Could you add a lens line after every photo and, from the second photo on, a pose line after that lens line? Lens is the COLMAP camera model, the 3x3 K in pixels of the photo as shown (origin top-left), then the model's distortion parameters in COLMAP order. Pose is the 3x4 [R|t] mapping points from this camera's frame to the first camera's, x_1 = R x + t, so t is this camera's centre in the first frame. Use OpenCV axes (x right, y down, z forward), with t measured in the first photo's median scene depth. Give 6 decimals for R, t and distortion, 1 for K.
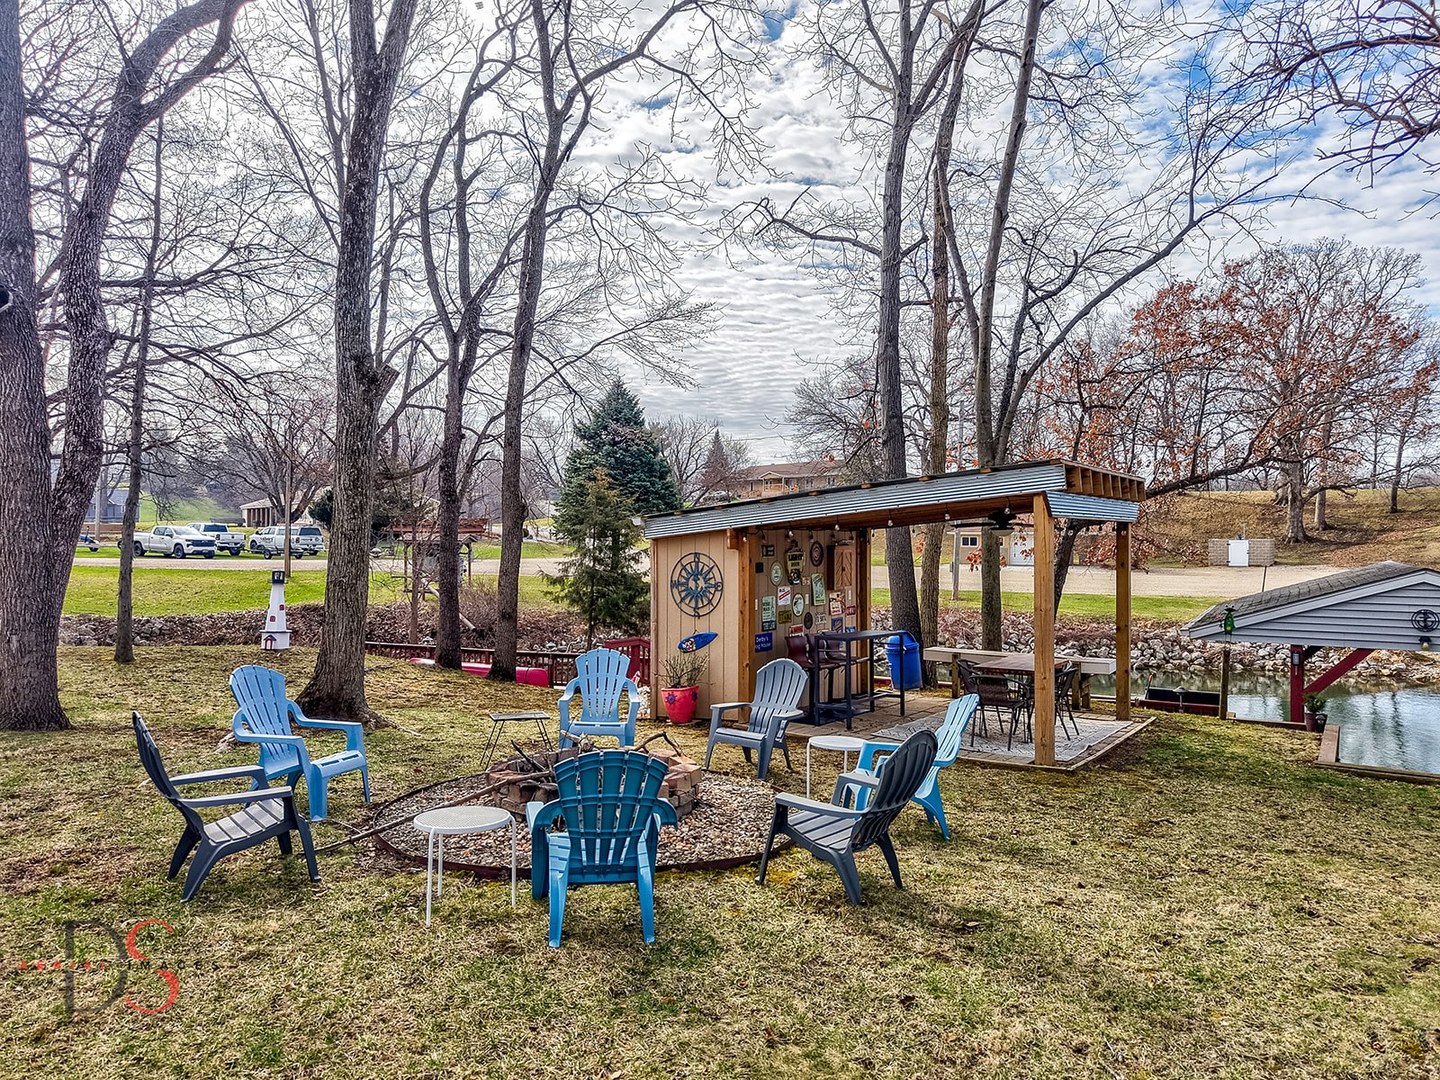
lens RADIAL K [[964.5, 0, 719.7], [0, 964.5, 534.7], [0, 0, 1]] dist [0.036306, -0.025895]
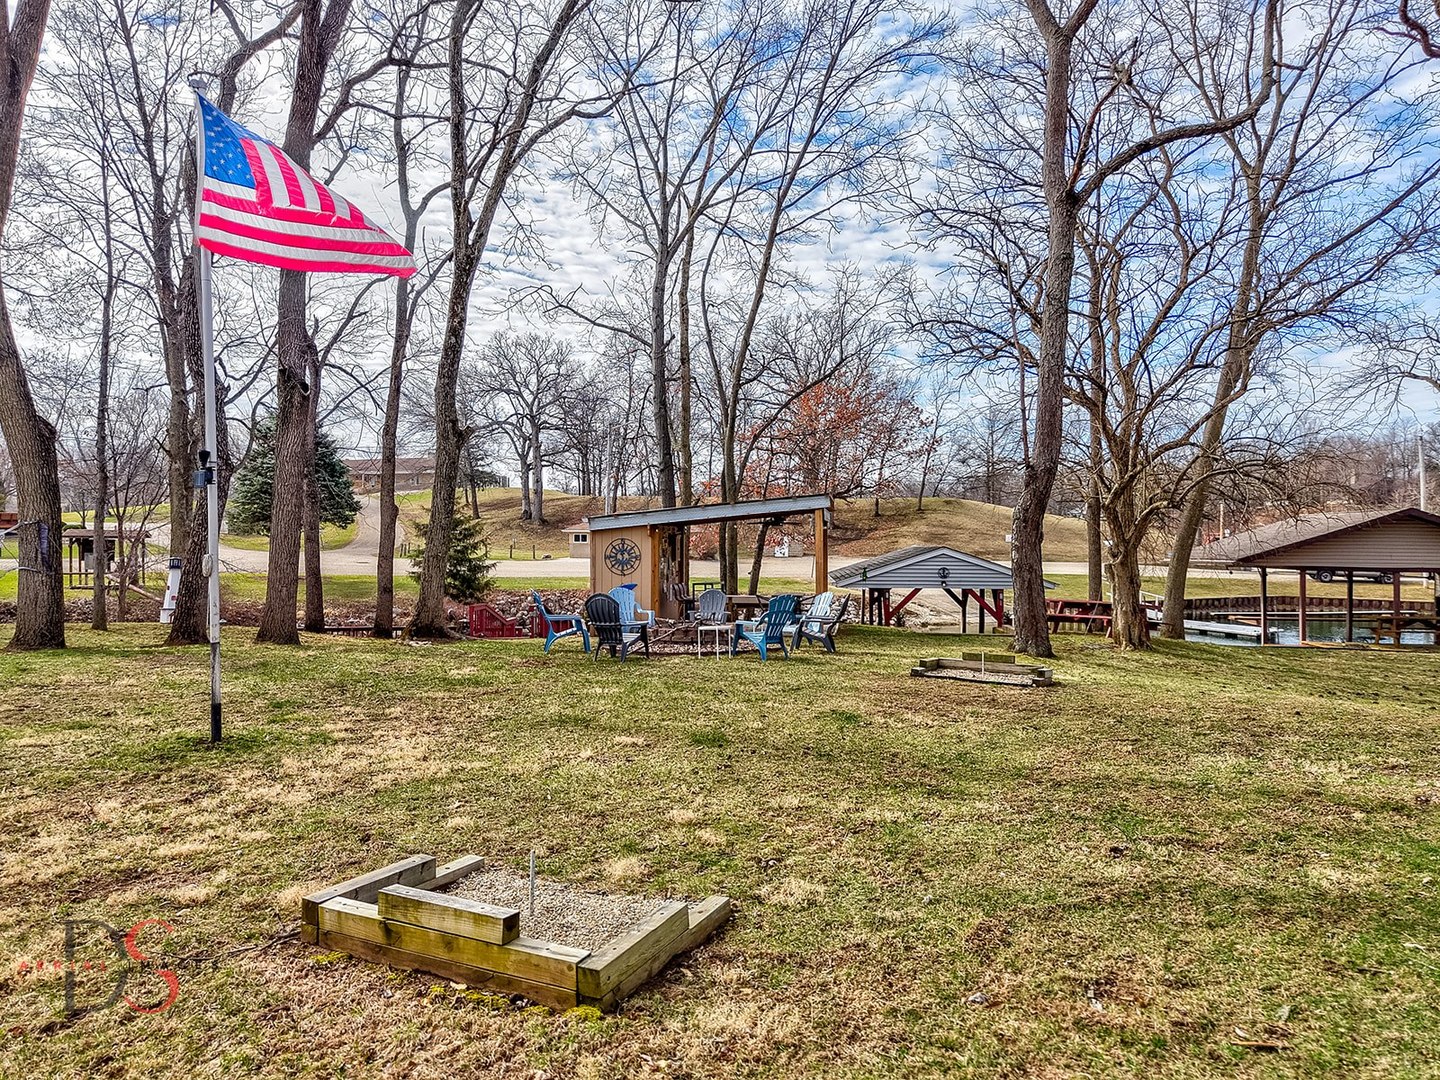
lens RADIAL K [[964.5, 0, 714.5], [0, 964.5, 541.3], [0, 0, 1]] dist [0.036306, -0.025895]
pose [[0.897885, -0.002220, 0.440224, -0.272028], [-0.001491, 0.999966, 0.008085, 0.003775], [-0.440227, -0.007916, 0.897851, -0.272320]]
